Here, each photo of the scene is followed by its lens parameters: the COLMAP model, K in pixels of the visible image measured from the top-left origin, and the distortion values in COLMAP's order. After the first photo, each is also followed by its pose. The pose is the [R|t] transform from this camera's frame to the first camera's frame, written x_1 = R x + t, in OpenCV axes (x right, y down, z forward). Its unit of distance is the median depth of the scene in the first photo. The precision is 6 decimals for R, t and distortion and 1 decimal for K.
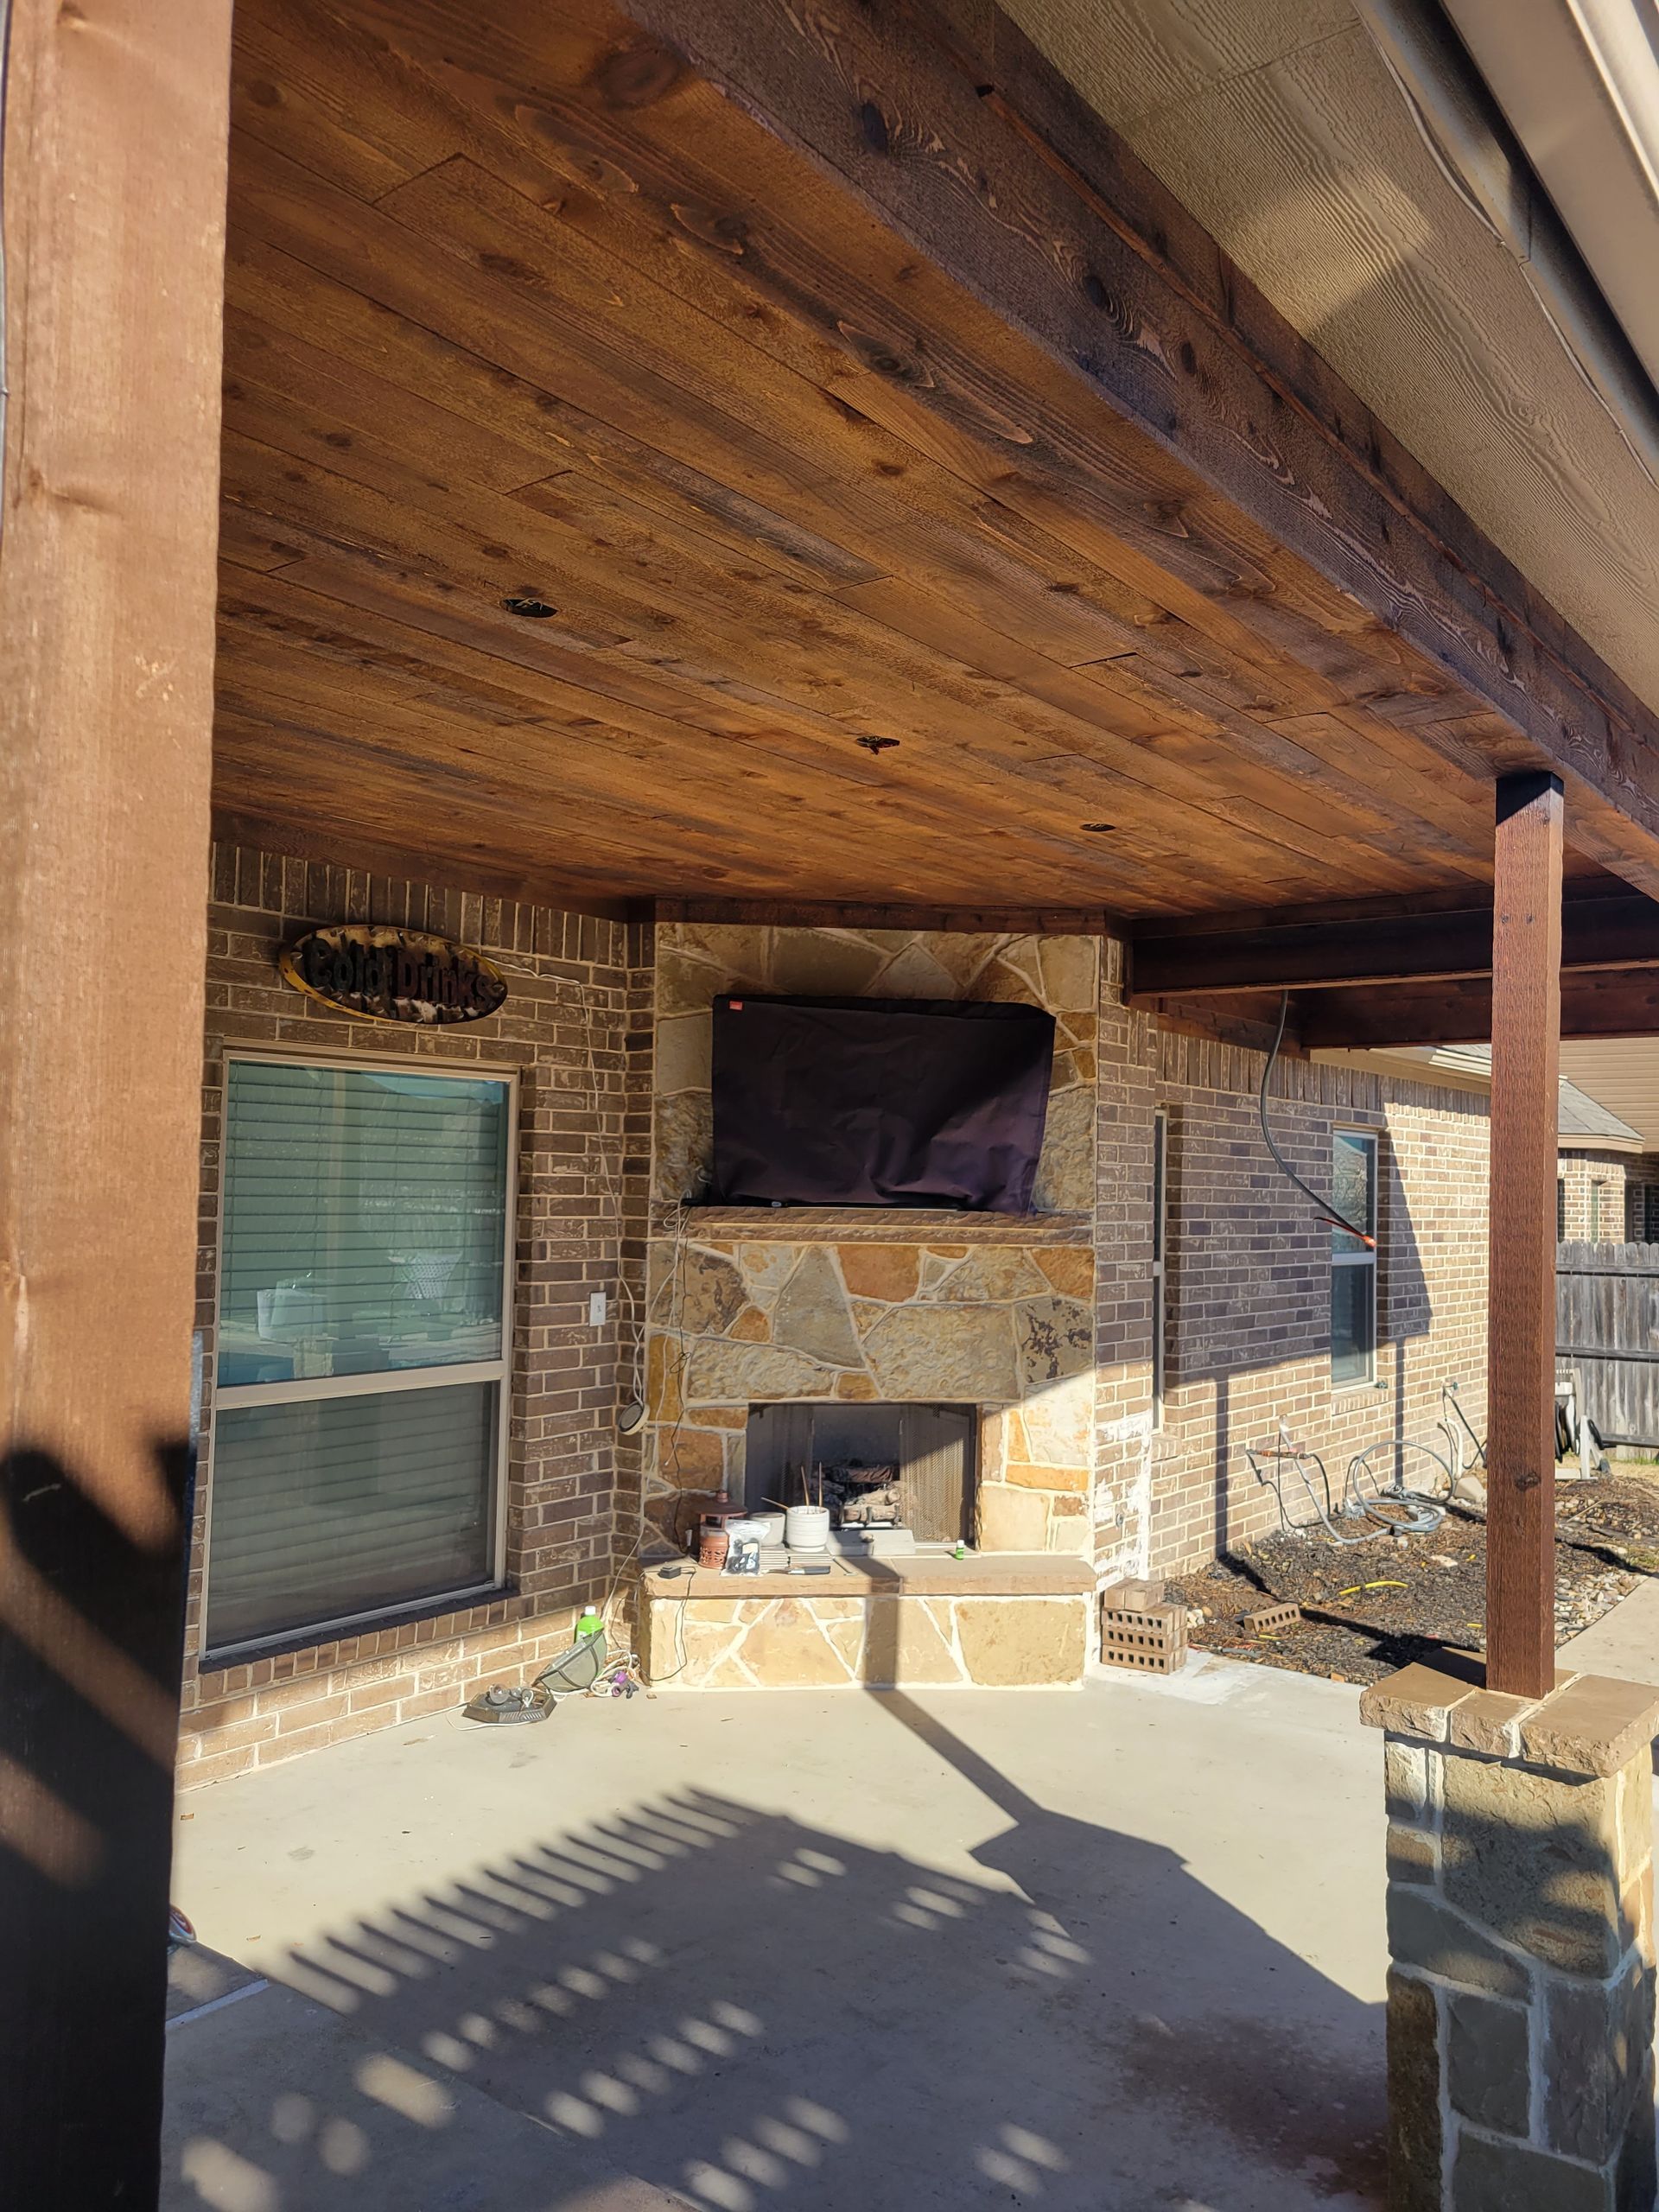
lens RADIAL K [[1661.3, 0, 825.1], [0, 1661.3, 1108.9], [0, 0, 1]] dist [0.047424, 0.002442]
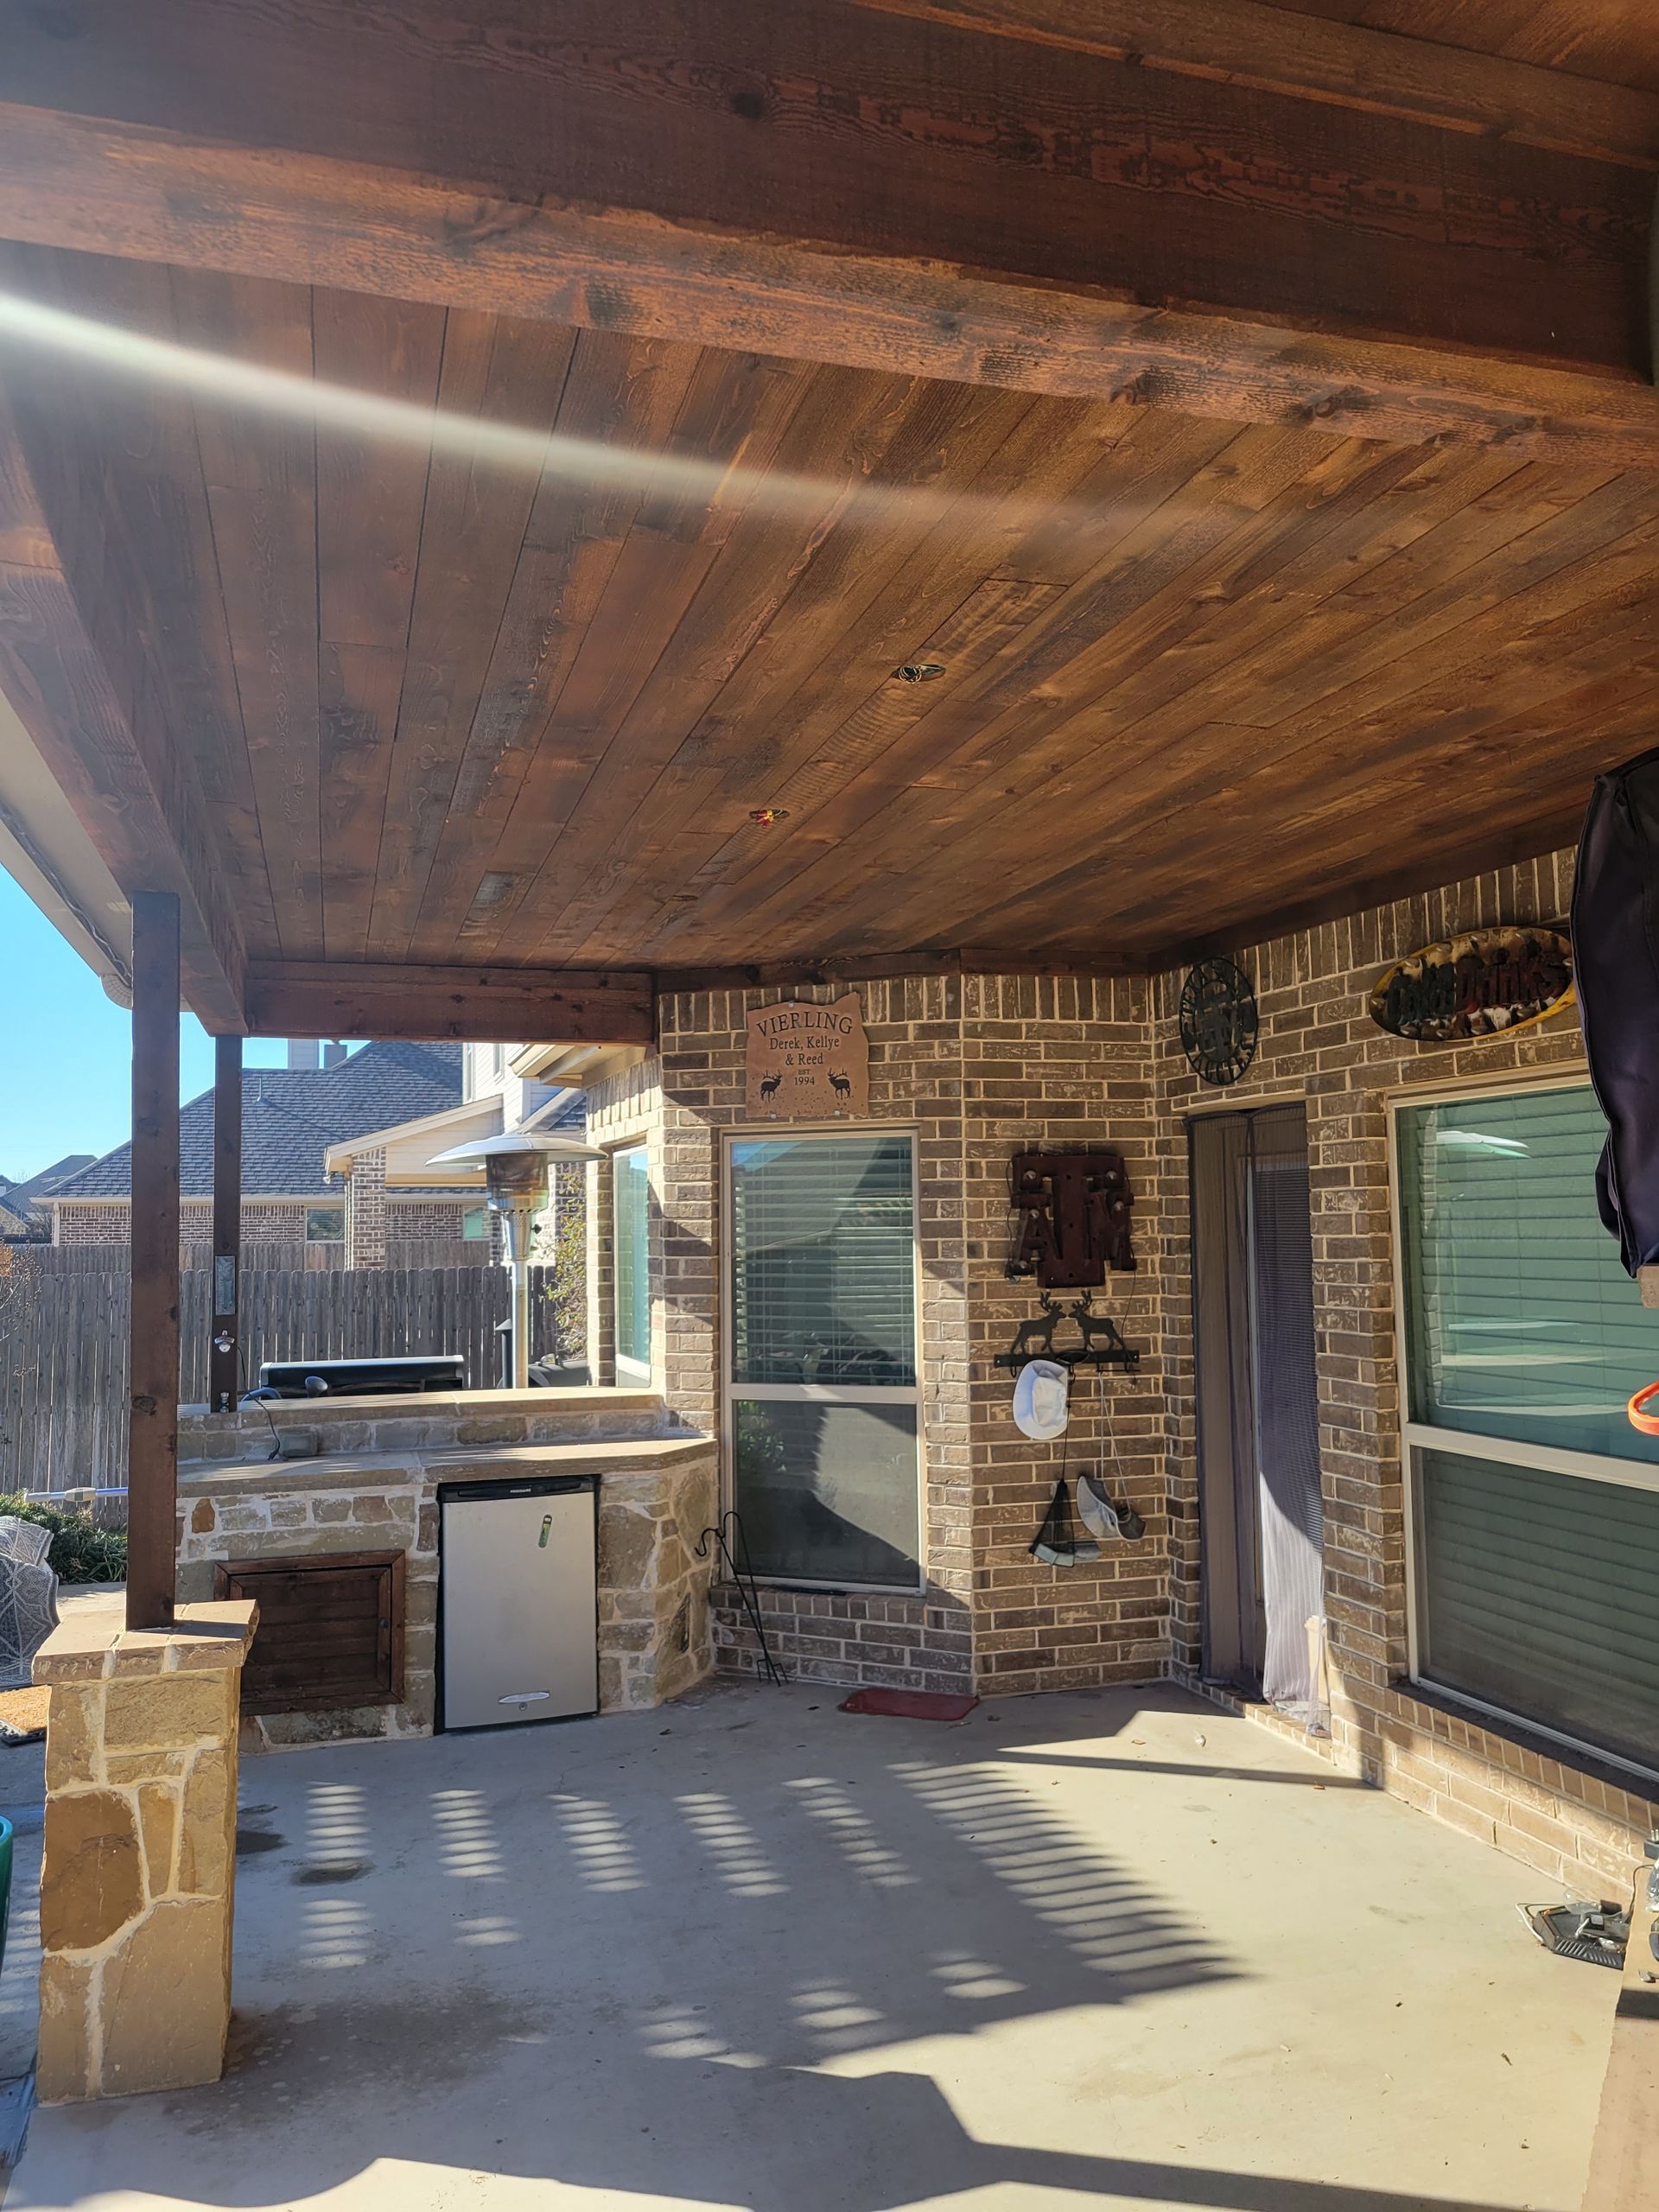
lens RADIAL K [[1661.3, 0, 824.3], [0, 1661.3, 1101.1], [0, 0, 1]] dist [0.047424, 0.002442]
pose [[-0.585955, -0.076570, -0.806718, 0.845471], [0.038083, 0.991824, -0.121801, 0.097044], [0.809448, -0.102092, -0.578248, 1.584708]]
